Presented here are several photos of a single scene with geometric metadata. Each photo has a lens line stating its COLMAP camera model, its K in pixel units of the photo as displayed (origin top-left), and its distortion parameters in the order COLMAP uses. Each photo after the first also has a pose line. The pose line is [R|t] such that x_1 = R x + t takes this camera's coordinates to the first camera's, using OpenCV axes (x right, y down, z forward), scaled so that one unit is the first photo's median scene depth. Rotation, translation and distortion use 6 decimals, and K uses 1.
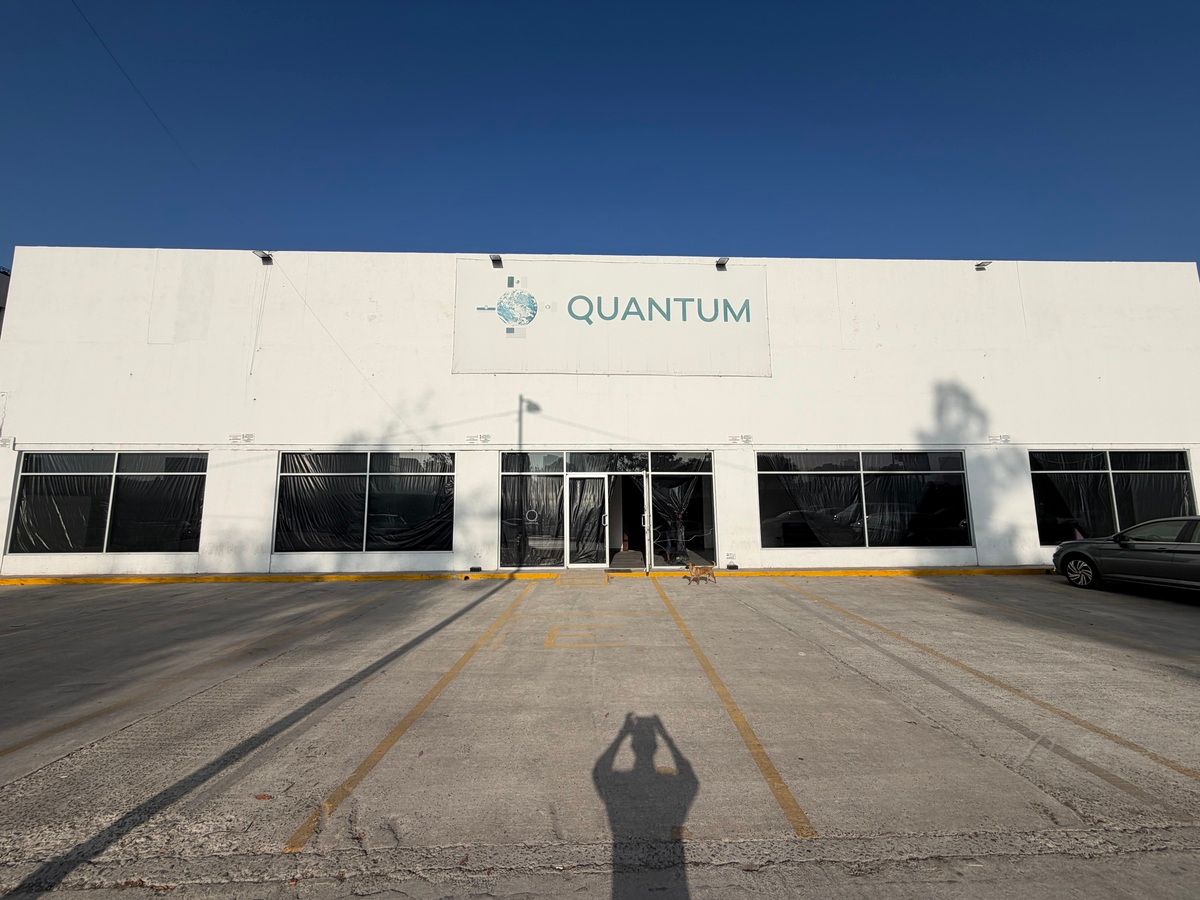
lens RADIAL K [[479.8, 0, 593.4], [0, 479.8, 452.2], [0, 0, 1]] dist [-0.000900, 0.000859]
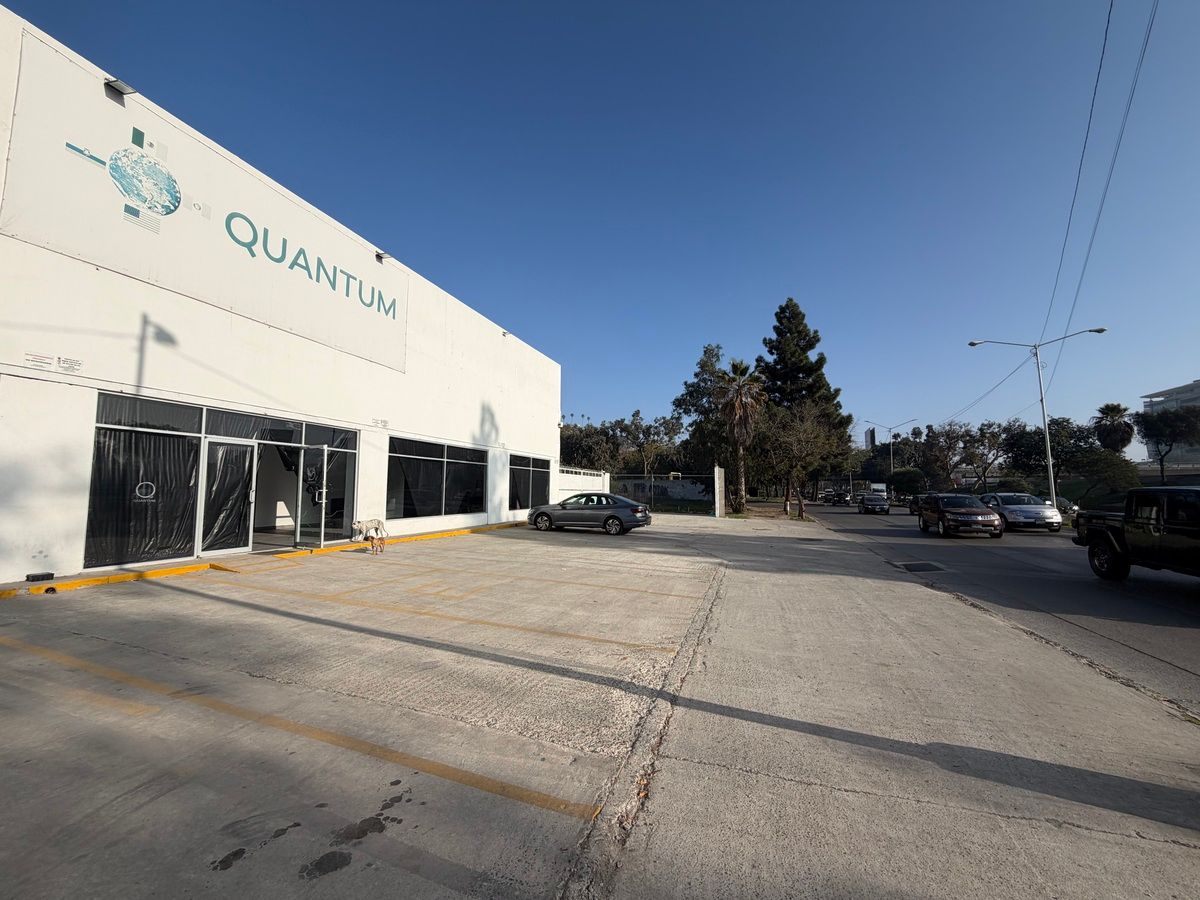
lens RADIAL K [[479.8, 0, 601.5], [0, 479.8, 447.3], [0, 0, 1]] dist [-0.000900, 0.000859]
pose [[0.338547, 0.092801, 0.936362, -0.550674], [-0.125993, 0.990634, -0.052626, 0.022793], [-0.932476, -0.100158, 0.347069, 0.136009]]
